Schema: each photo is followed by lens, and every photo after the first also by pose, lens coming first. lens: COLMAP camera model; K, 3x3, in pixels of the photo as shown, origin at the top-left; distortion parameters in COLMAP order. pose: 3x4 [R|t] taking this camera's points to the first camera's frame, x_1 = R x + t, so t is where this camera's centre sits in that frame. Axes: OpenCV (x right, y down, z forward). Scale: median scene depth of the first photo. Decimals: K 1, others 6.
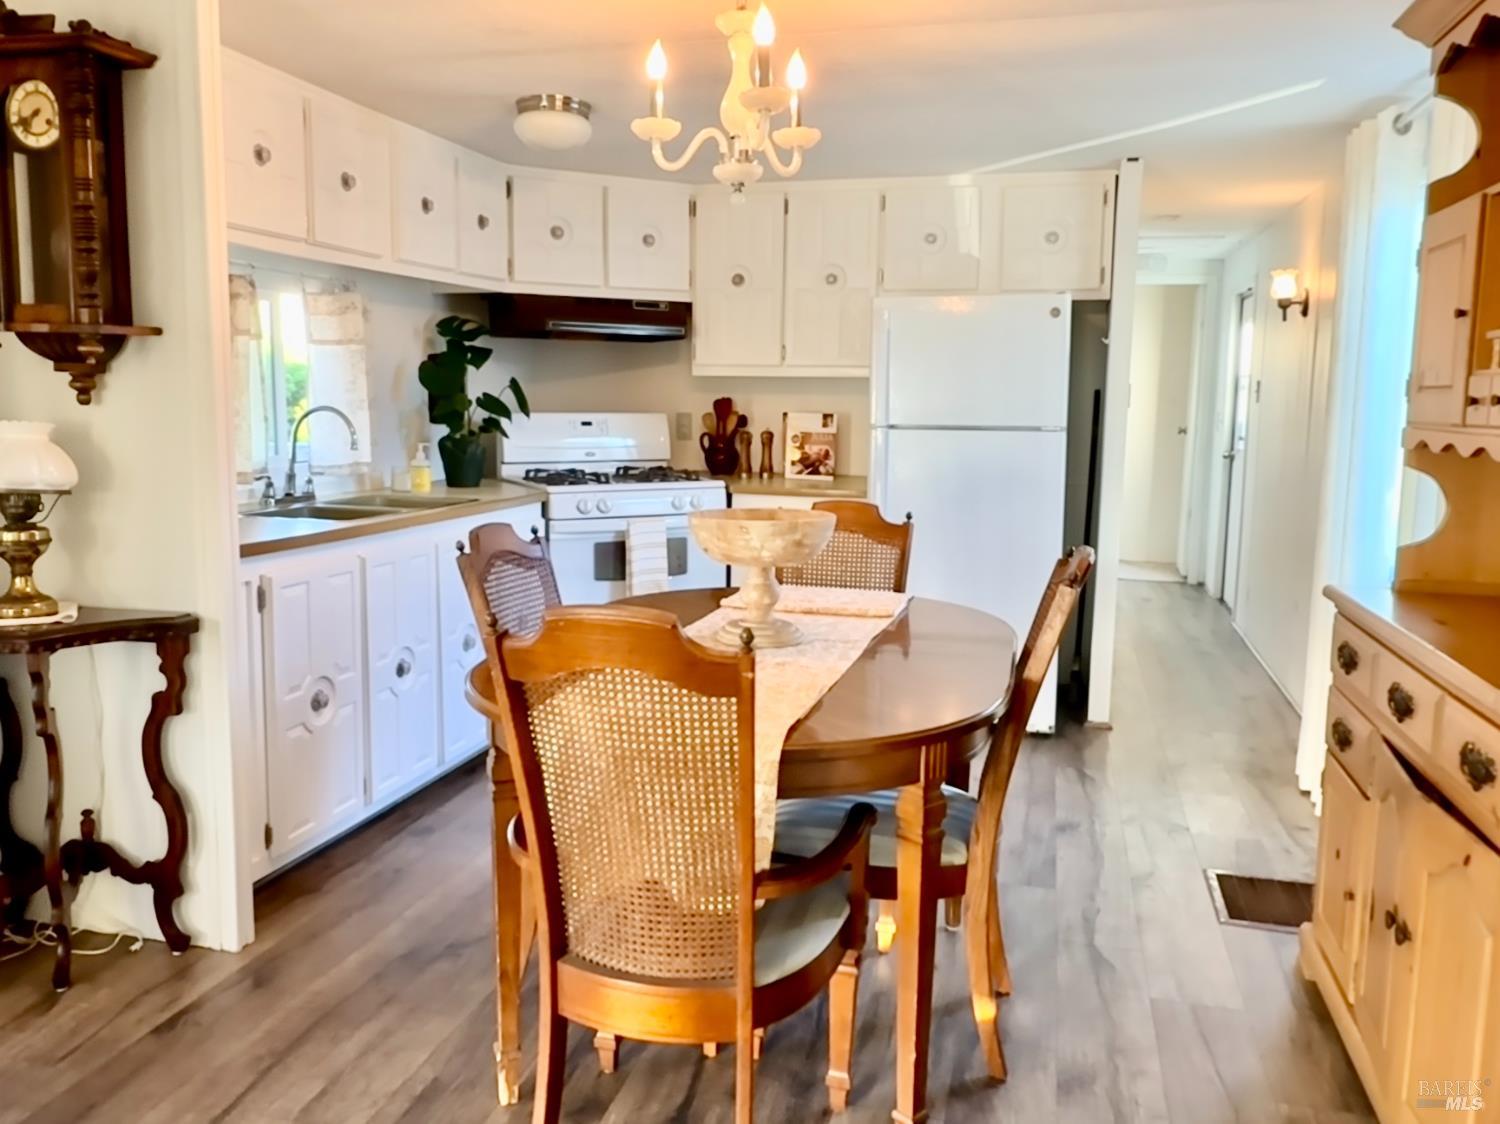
lens RADIAL K [[1279.6, 0, 750.0], [0, 1279.6, 562.0], [0, 0, 1]] dist [0.097425, 0.002541]
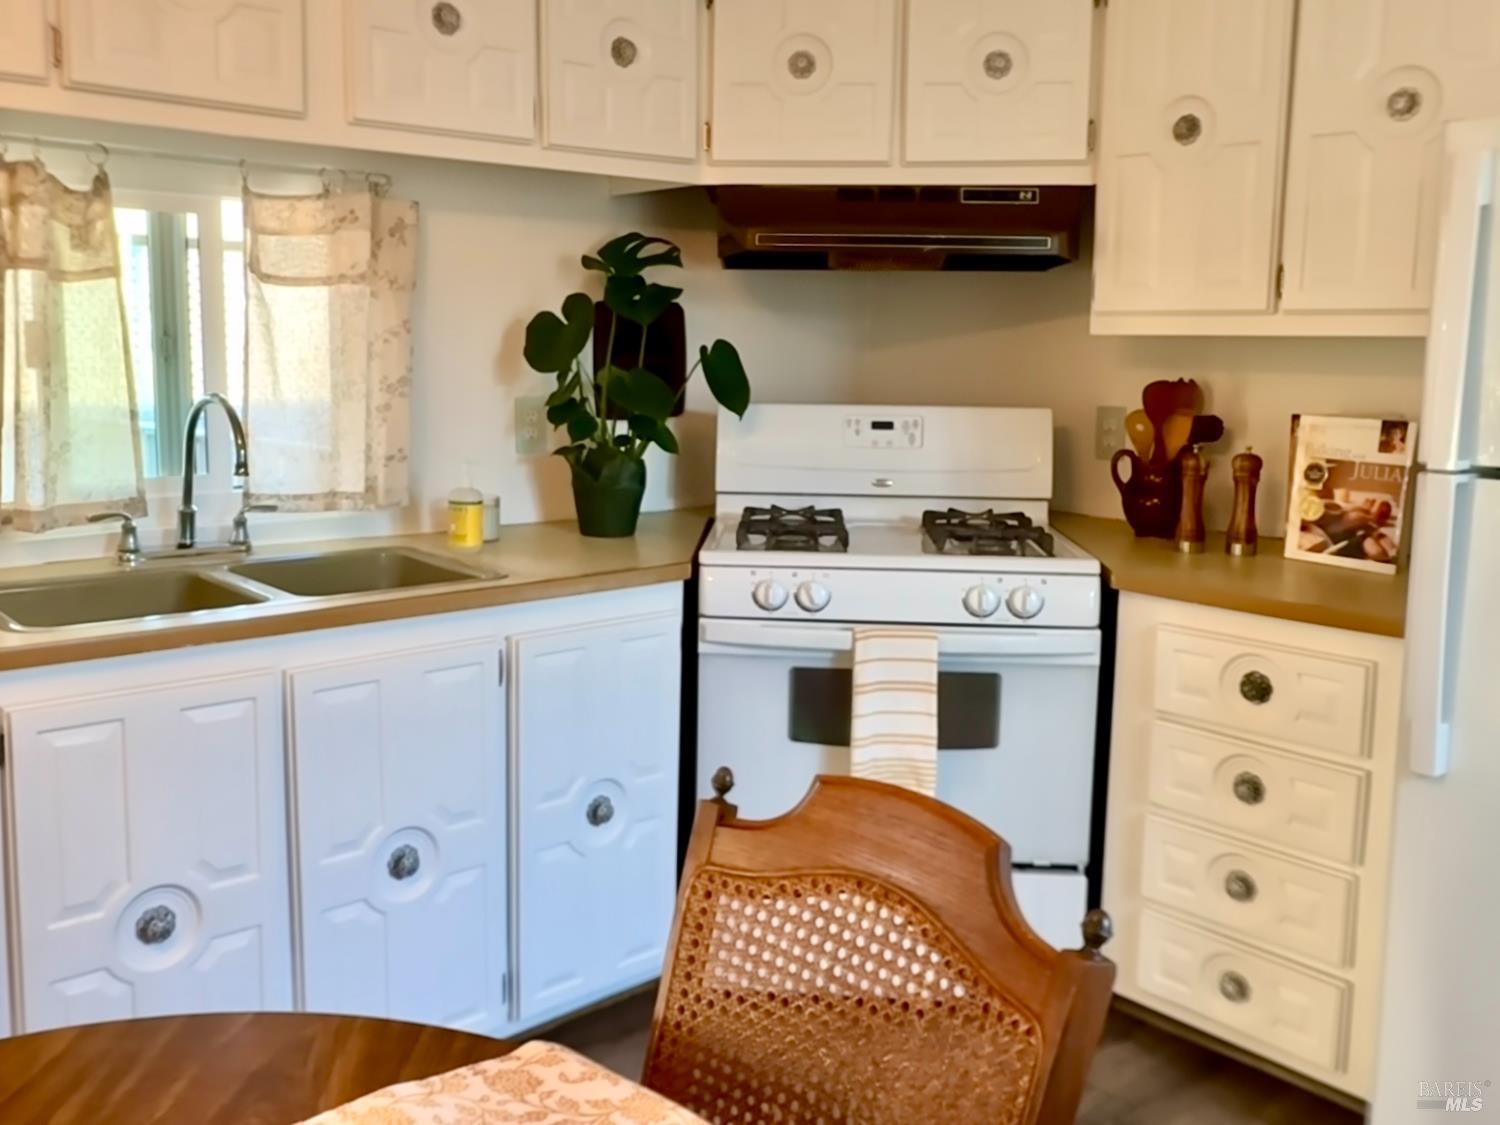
lens RADIAL K [[1357.3, 0, 751.2], [0, 1357.3, 504.4], [0, 0, 1]] dist [0.029153, -0.002783]
pose [[0.819069, 0.068829, -0.569551, 0.151343], [-0.080855, 0.996717, 0.004174, -0.073401], [0.567968, 0.042633, 0.821946, 0.509372]]
